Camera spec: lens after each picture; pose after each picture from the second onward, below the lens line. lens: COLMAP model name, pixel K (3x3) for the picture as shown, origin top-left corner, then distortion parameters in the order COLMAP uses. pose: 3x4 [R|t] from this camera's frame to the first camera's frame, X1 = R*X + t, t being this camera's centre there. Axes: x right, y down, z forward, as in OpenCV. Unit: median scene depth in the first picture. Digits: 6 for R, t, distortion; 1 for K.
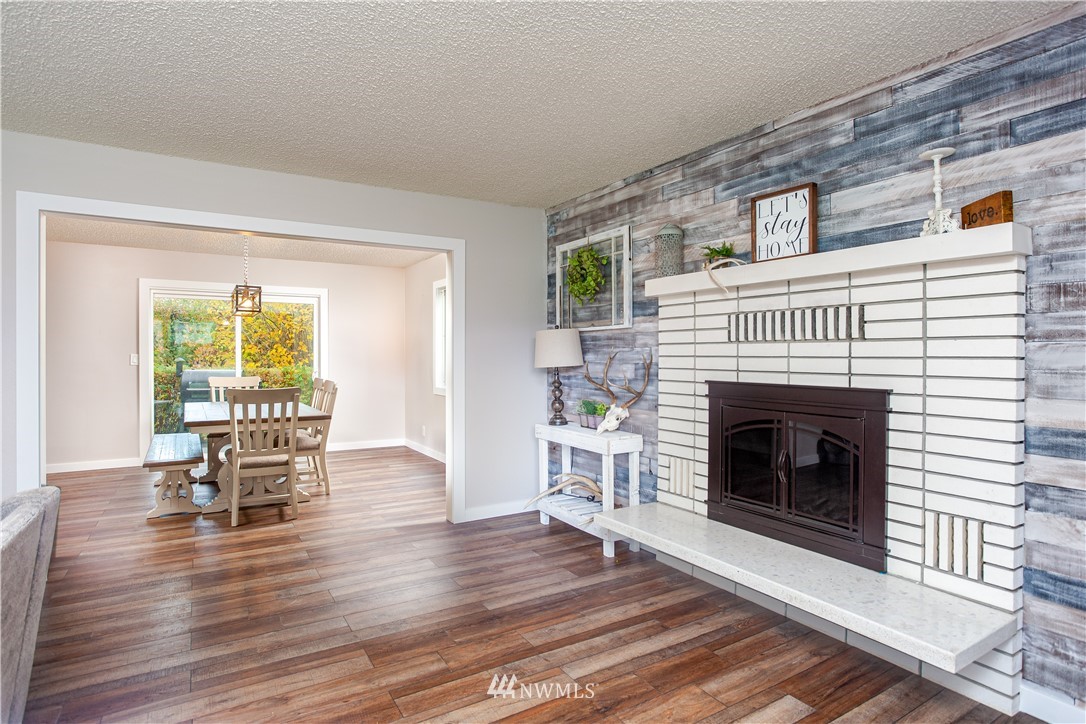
lens RADIAL K [[535.0, 0, 568.8], [0, 535.0, 359.9], [0, 0, 1]] dist [-0.016661, 0.003223]
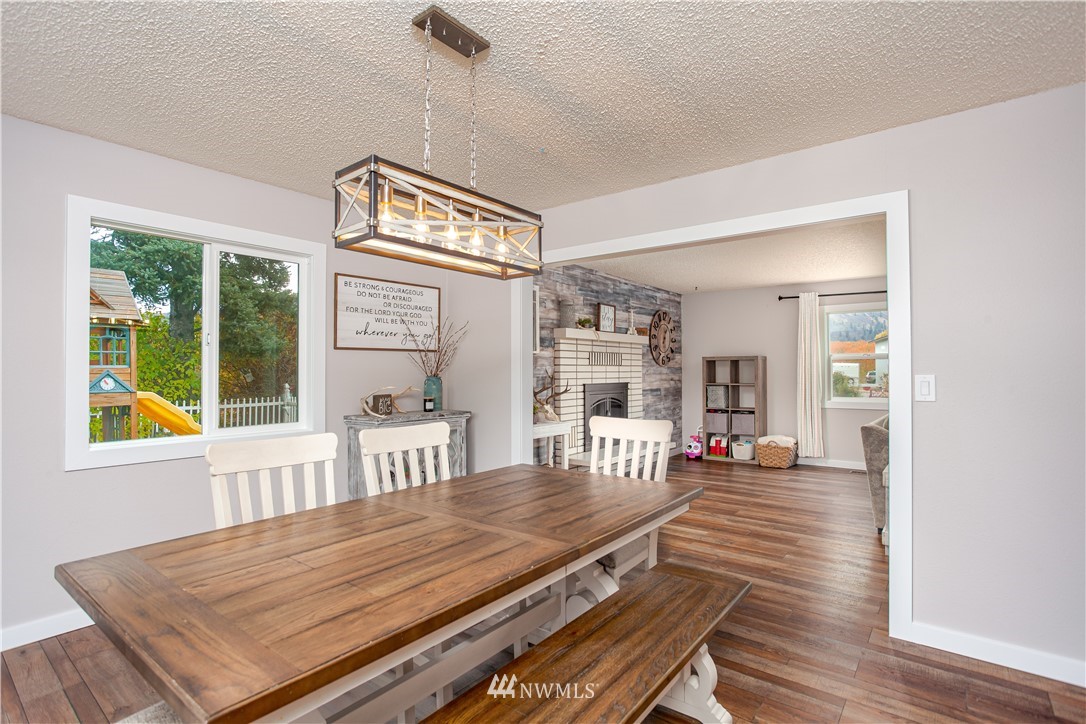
lens RADIAL K [[535.0, 0, 537.1], [0, 535.0, 364.1], [0, 0, 1]] dist [-0.016661, 0.003223]
pose [[-0.285266, 0.010043, 0.958396, -1.675058], [0.010763, 0.999916, -0.007275, -0.023808], [-0.958388, 0.008240, -0.285350, 1.805049]]
